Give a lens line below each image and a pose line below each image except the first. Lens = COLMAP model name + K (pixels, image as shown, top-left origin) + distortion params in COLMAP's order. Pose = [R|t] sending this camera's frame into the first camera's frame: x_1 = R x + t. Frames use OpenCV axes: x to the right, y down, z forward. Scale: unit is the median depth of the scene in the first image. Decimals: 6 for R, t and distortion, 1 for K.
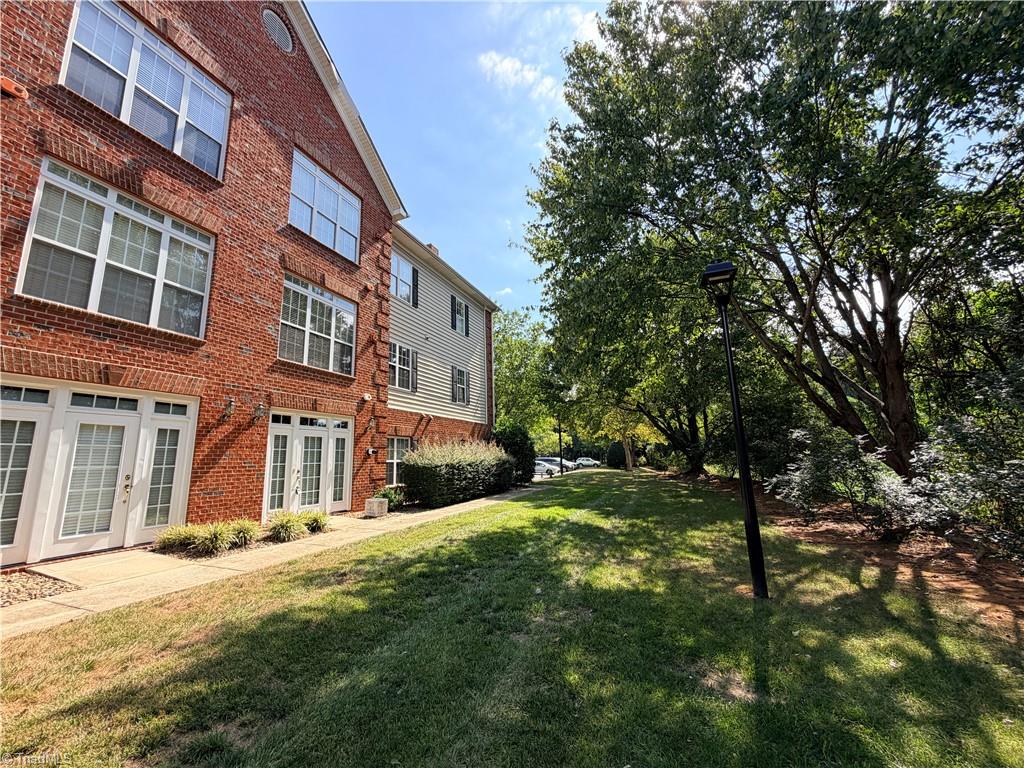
lens RADIAL K [[407.6, 0, 510.6], [0, 407.6, 381.8], [0, 0, 1]] dist [0.001346, 0.000109]
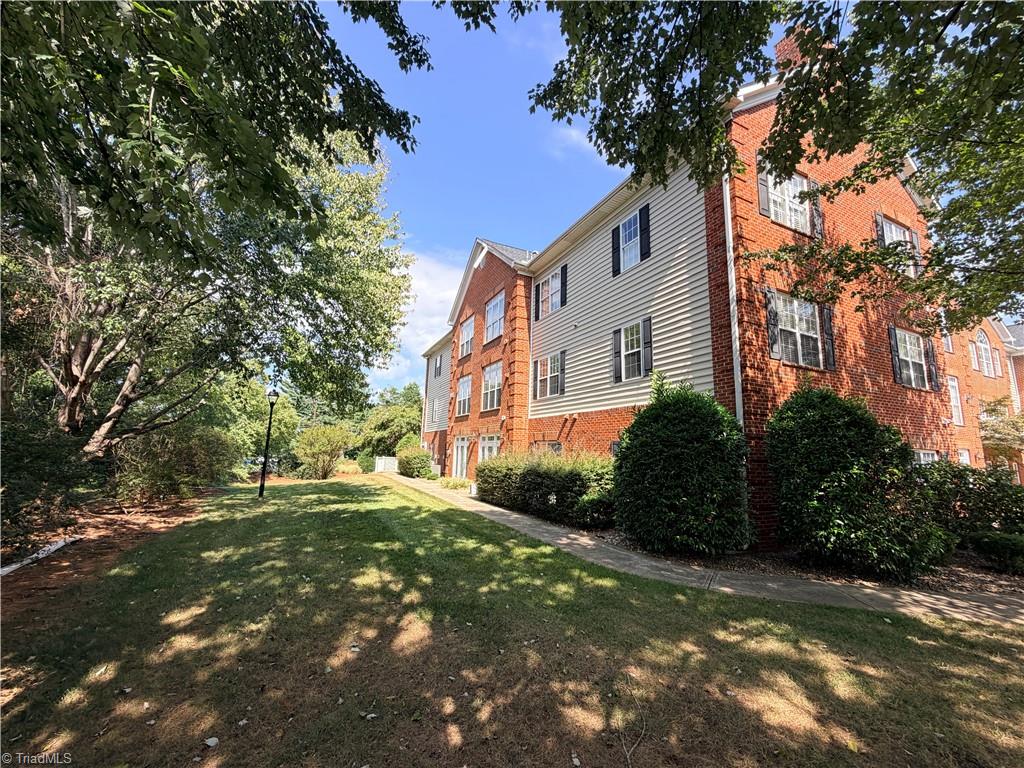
lens RADIAL K [[407.6, 0, 511.7], [0, 407.6, 385.5], [0, 0, 1]] dist [0.001346, 0.000109]
pose [[-0.680537, -0.116092, -0.723459, 0.485568], [0.120980, 0.956013, -0.267212, 0.222311], [0.722657, -0.269371, -0.636558, 1.376837]]
